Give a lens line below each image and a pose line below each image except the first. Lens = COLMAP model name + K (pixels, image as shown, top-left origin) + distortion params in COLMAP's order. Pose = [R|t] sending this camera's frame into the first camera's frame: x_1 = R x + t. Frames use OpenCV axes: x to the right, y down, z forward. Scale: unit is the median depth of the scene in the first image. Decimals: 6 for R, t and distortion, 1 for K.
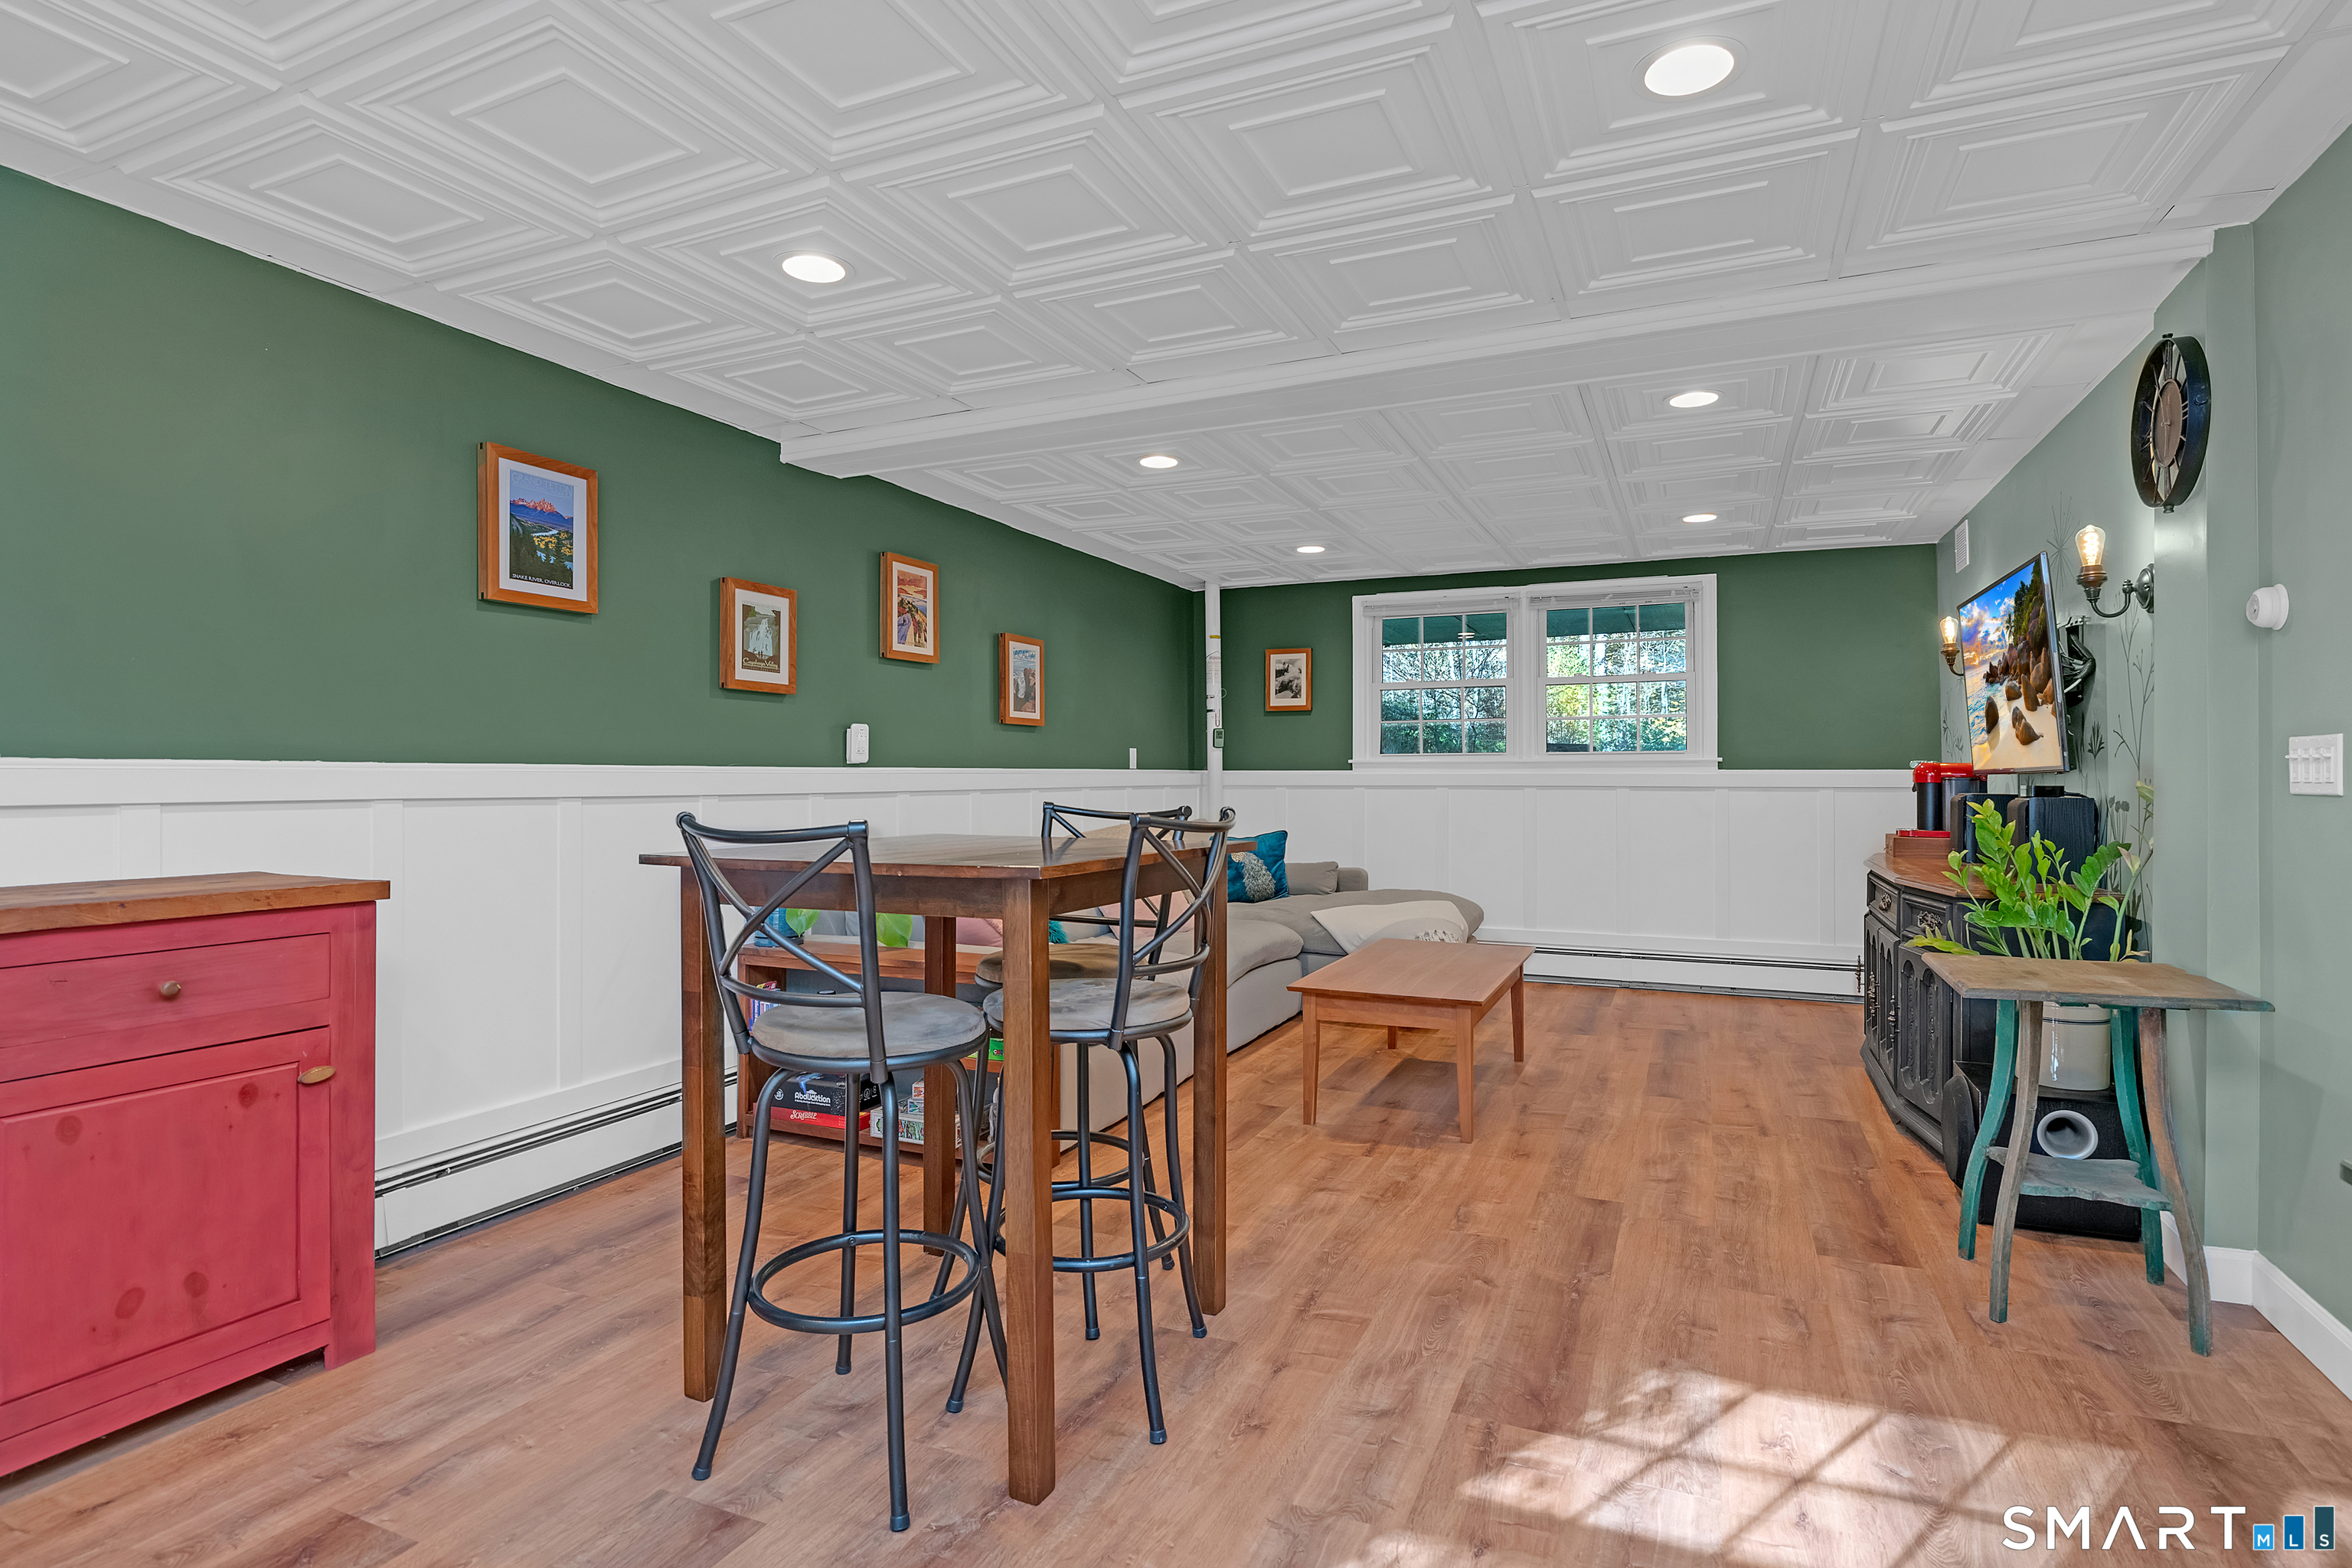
lens RADIAL K [[1165.1, 0, 1163.3], [0, 1165.1, 784.5], [0, 0, 1]] dist [-0.014188, -0.002022]
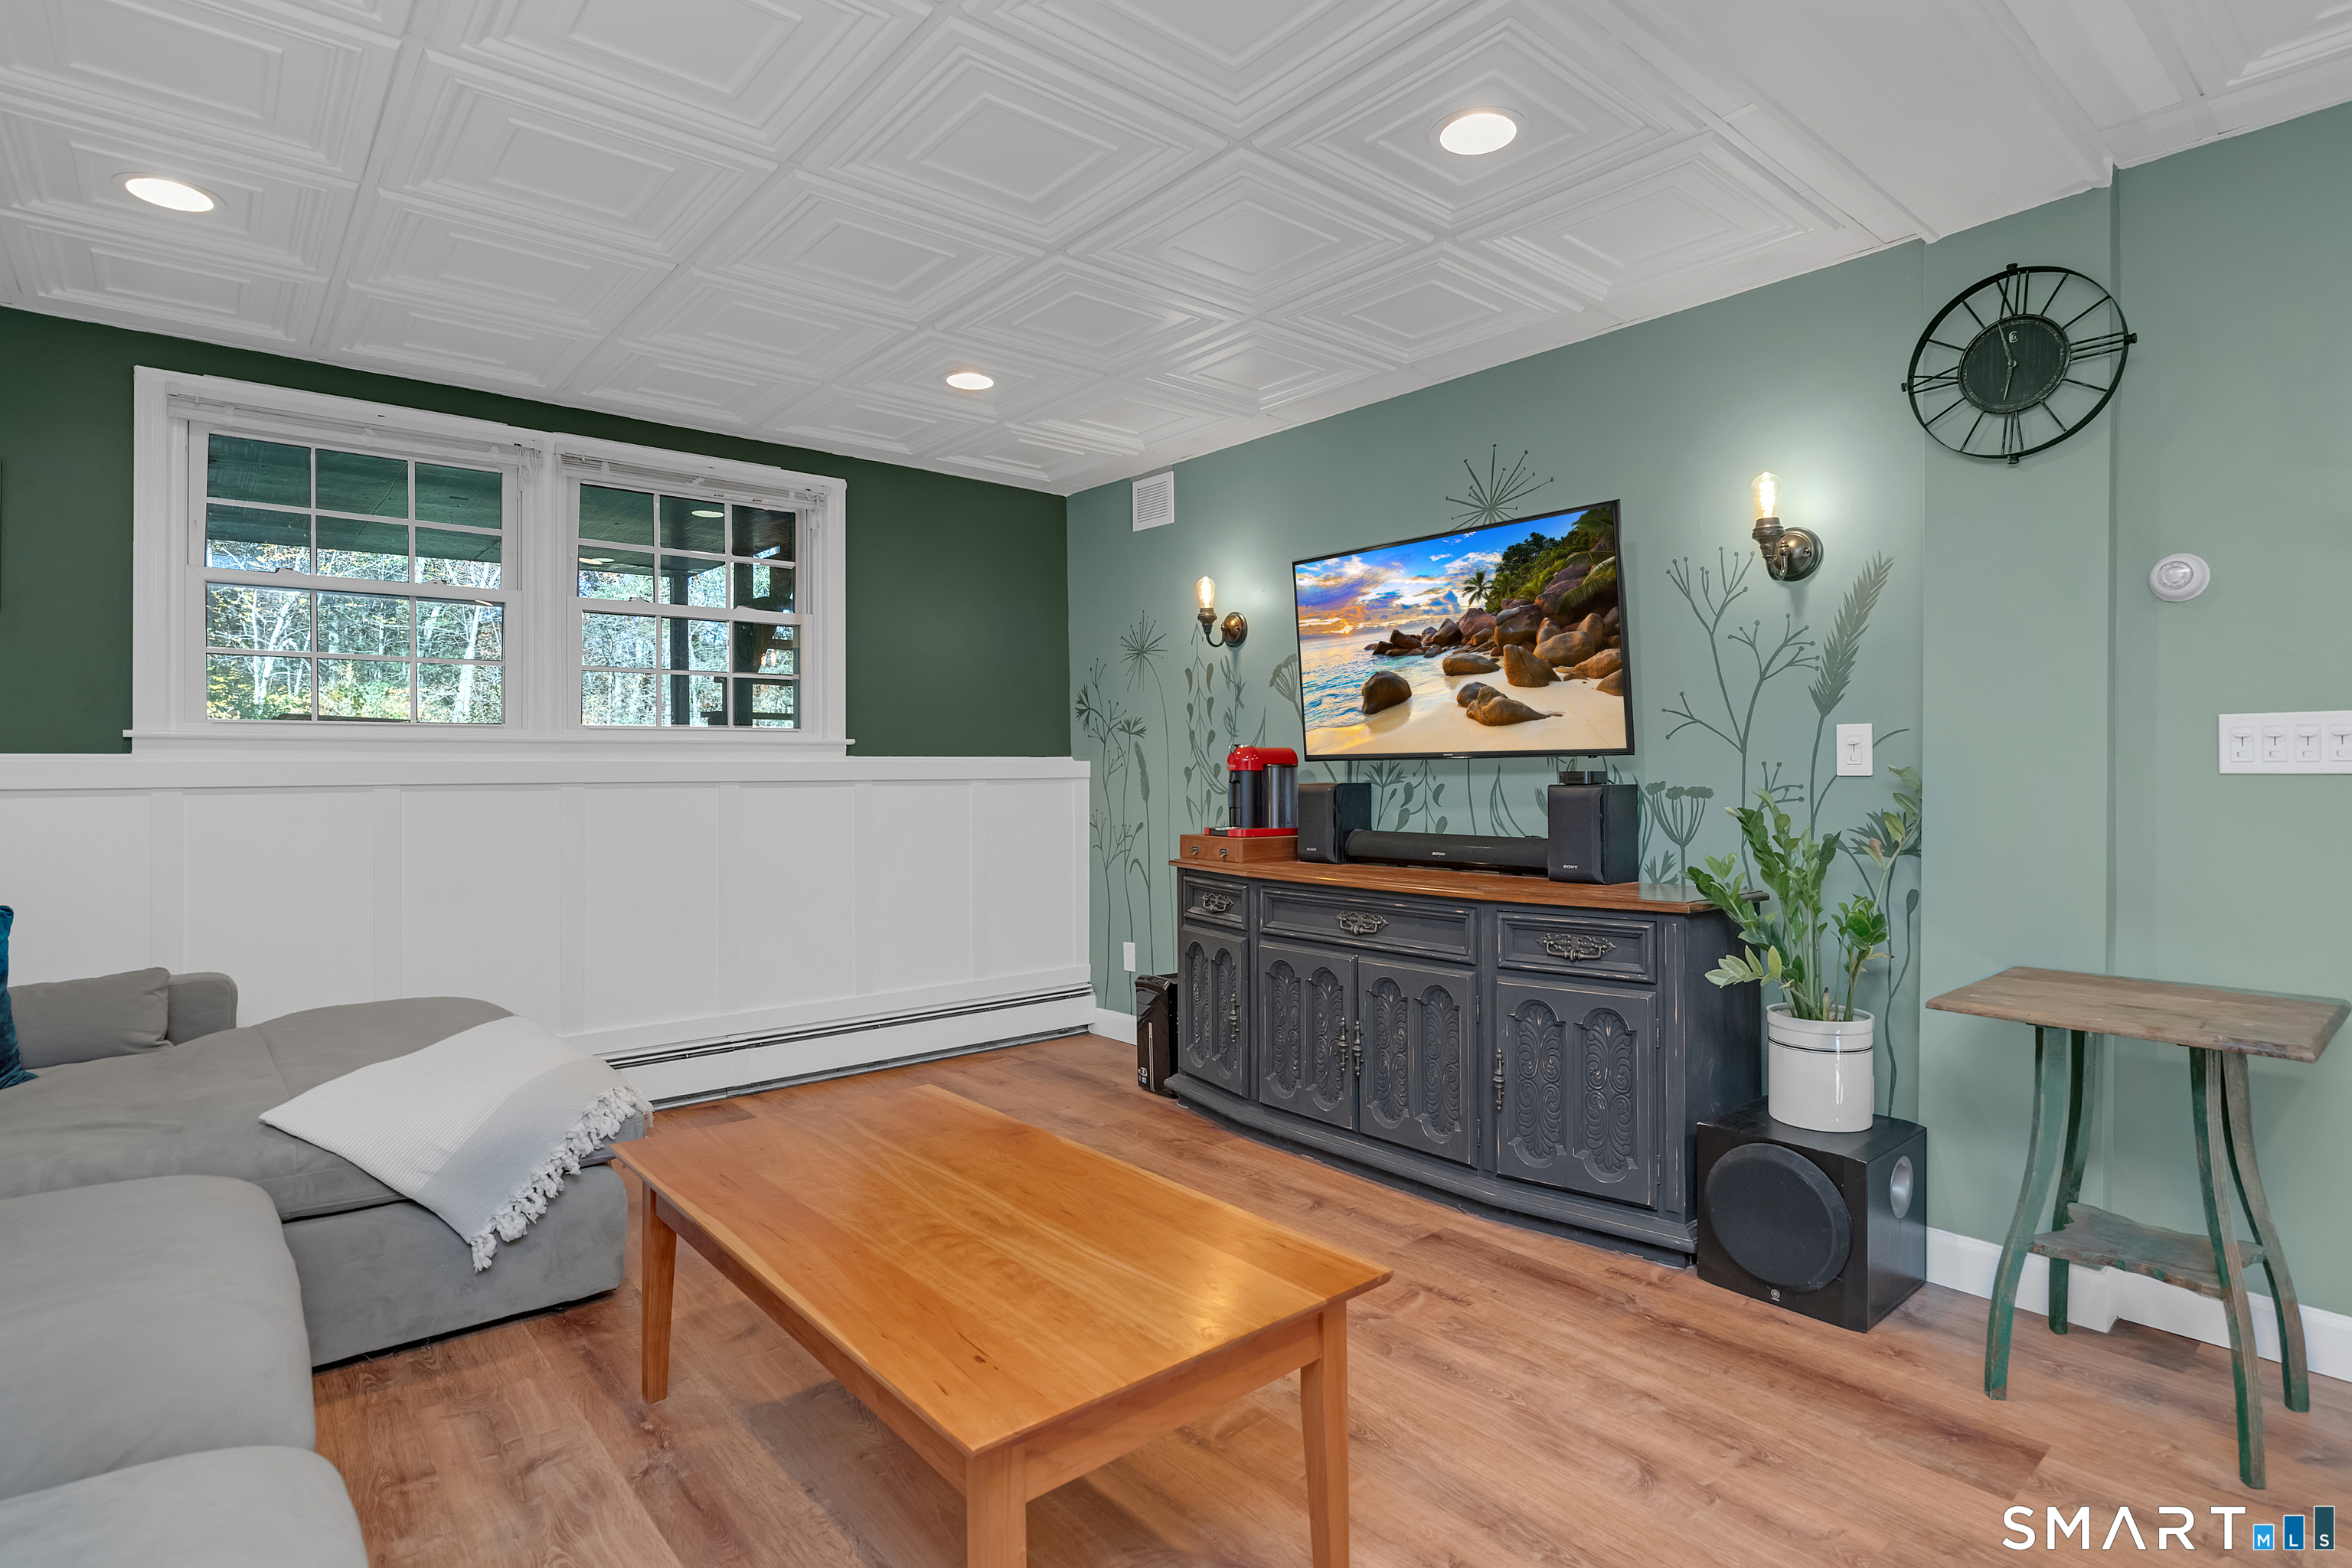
lens RADIAL K [[1193.1, 0, 1257.4], [0, 1193.1, 772.0], [0, 0, 1]] dist [-0.007668, -0.002201]
pose [[0.410398, -0.003911, 0.911898, -0.084488], [0.009835, 0.999952, -0.000138, -0.000636], [-0.911854, 0.009026, 0.410416, 0.469979]]
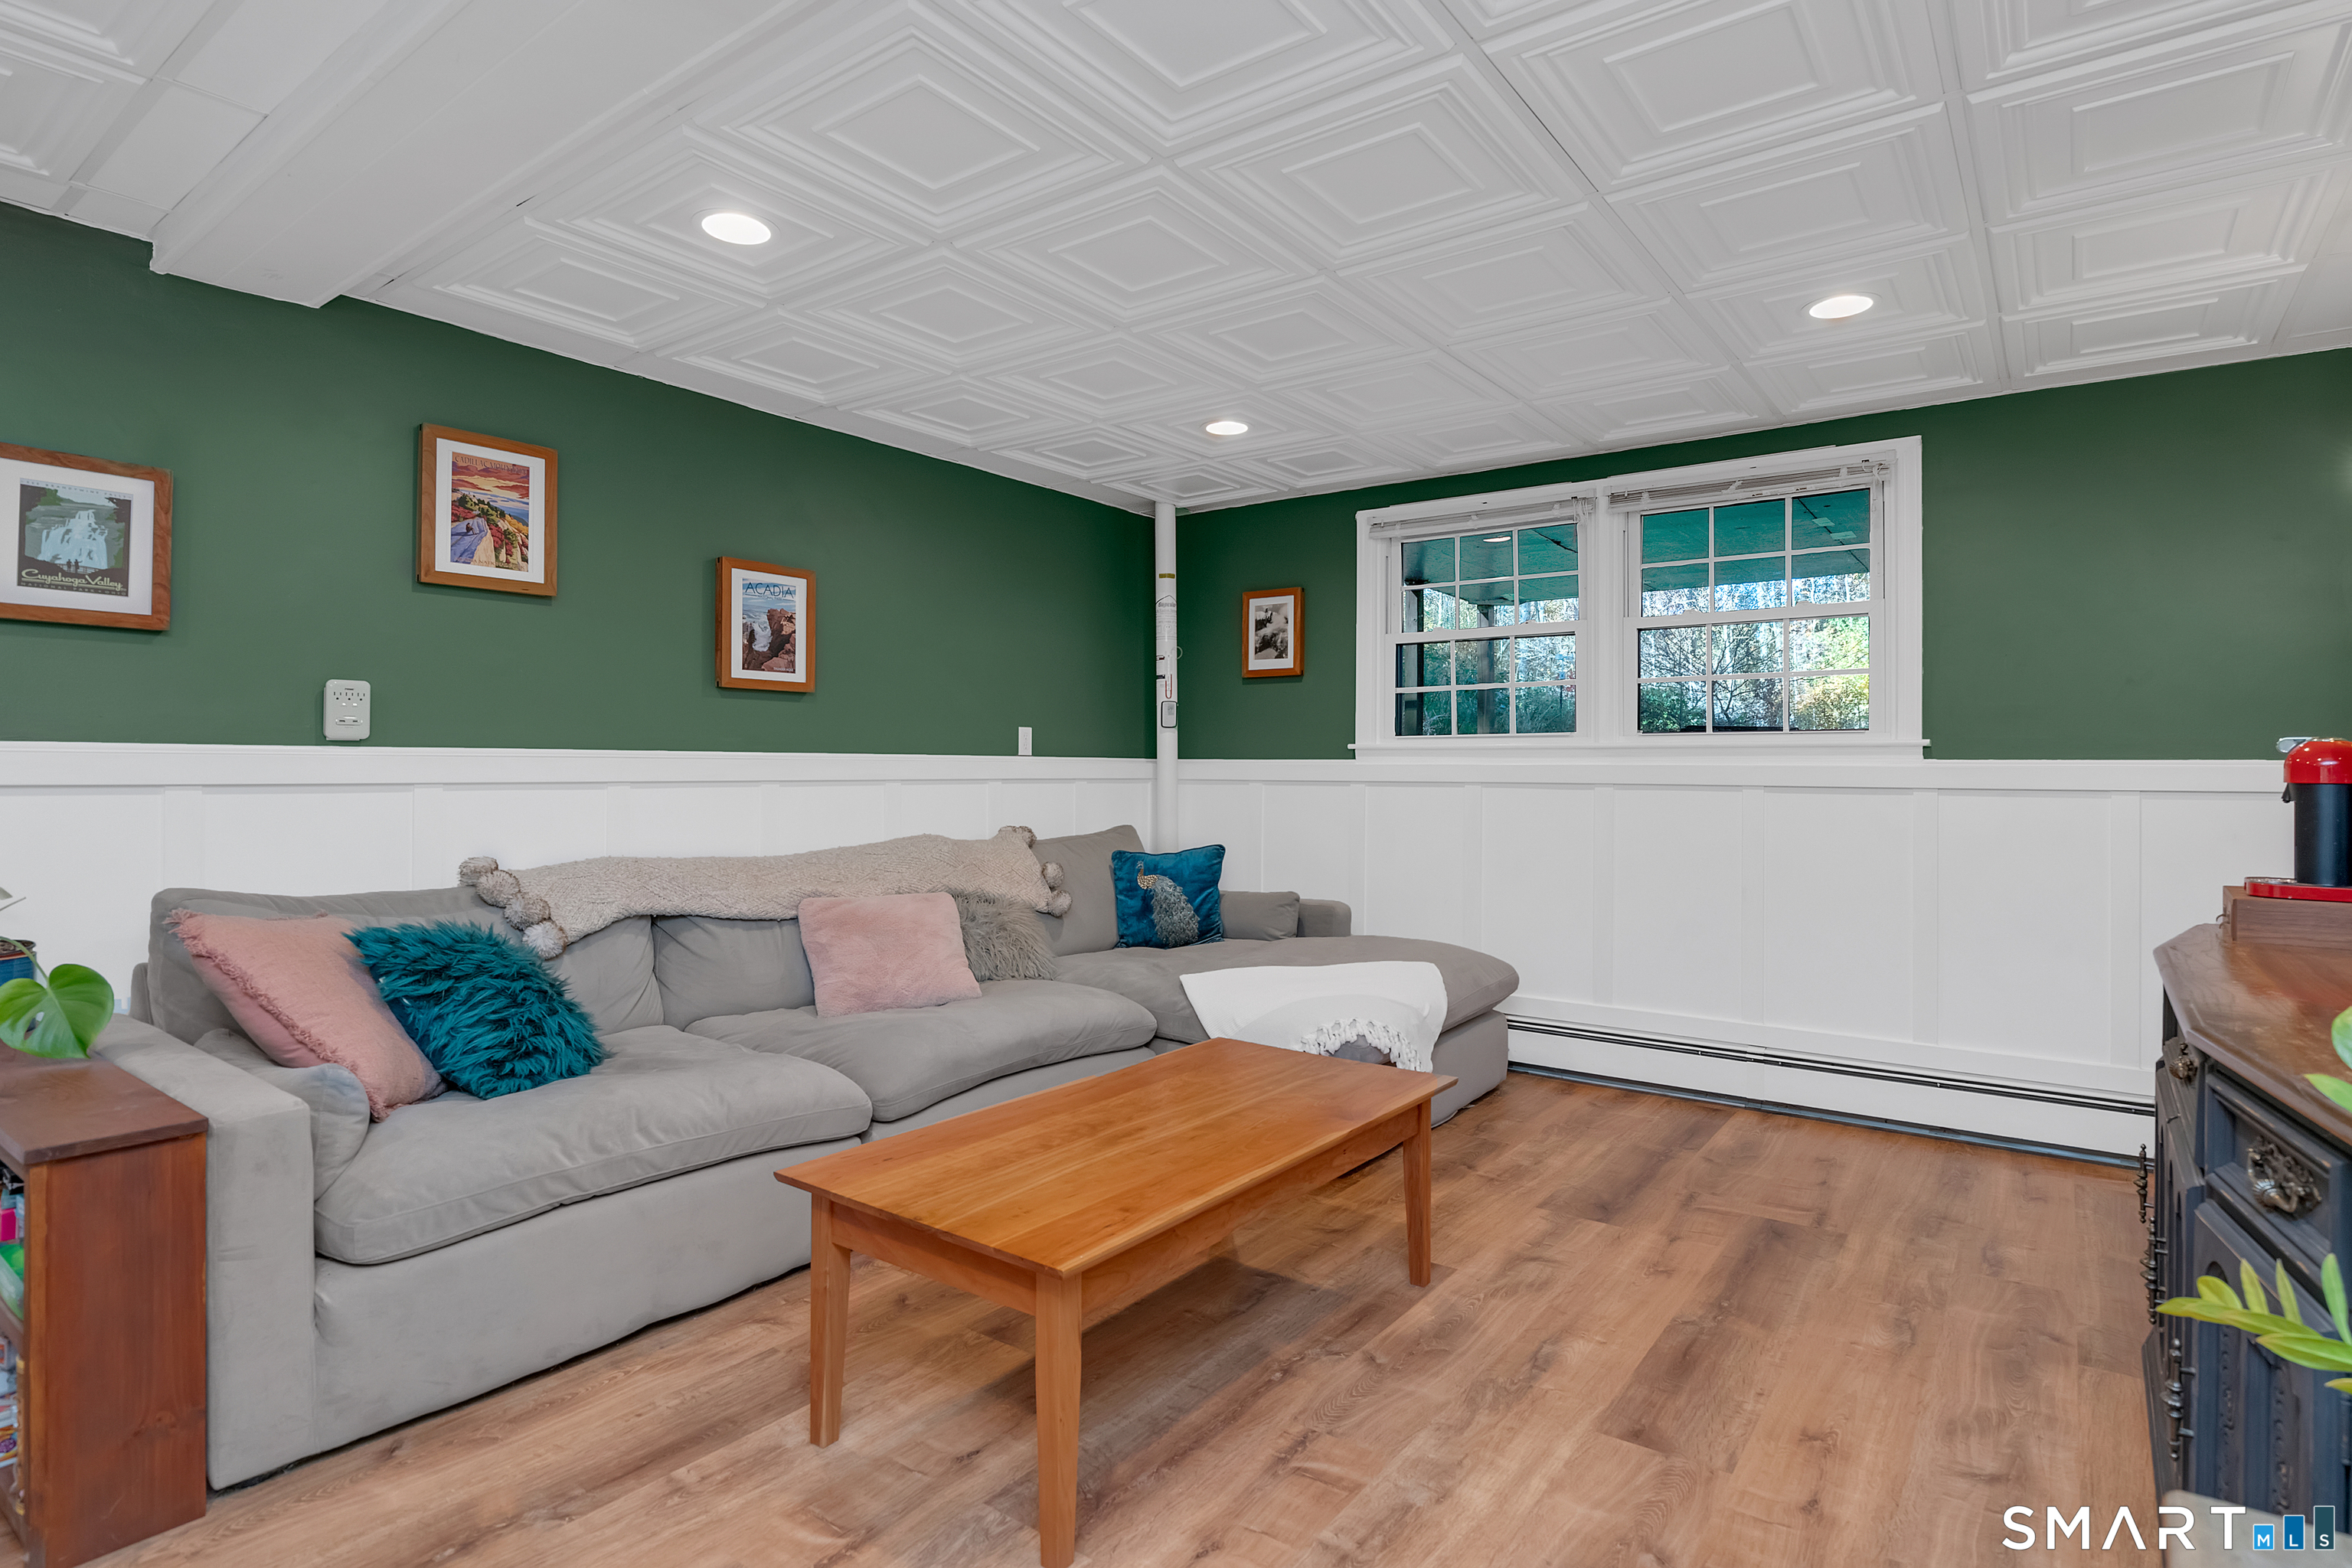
lens RADIAL K [[1165.1, 0, 1130.7], [0, 1165.1, 774.4], [0, 0, 1]] dist [-0.014188, -0.002022]
pose [[0.971468, 0.007569, -0.237050, 0.219433], [-0.008190, 0.999965, -0.001636, -0.000676], [0.237029, 0.003531, 0.971496, 0.315899]]
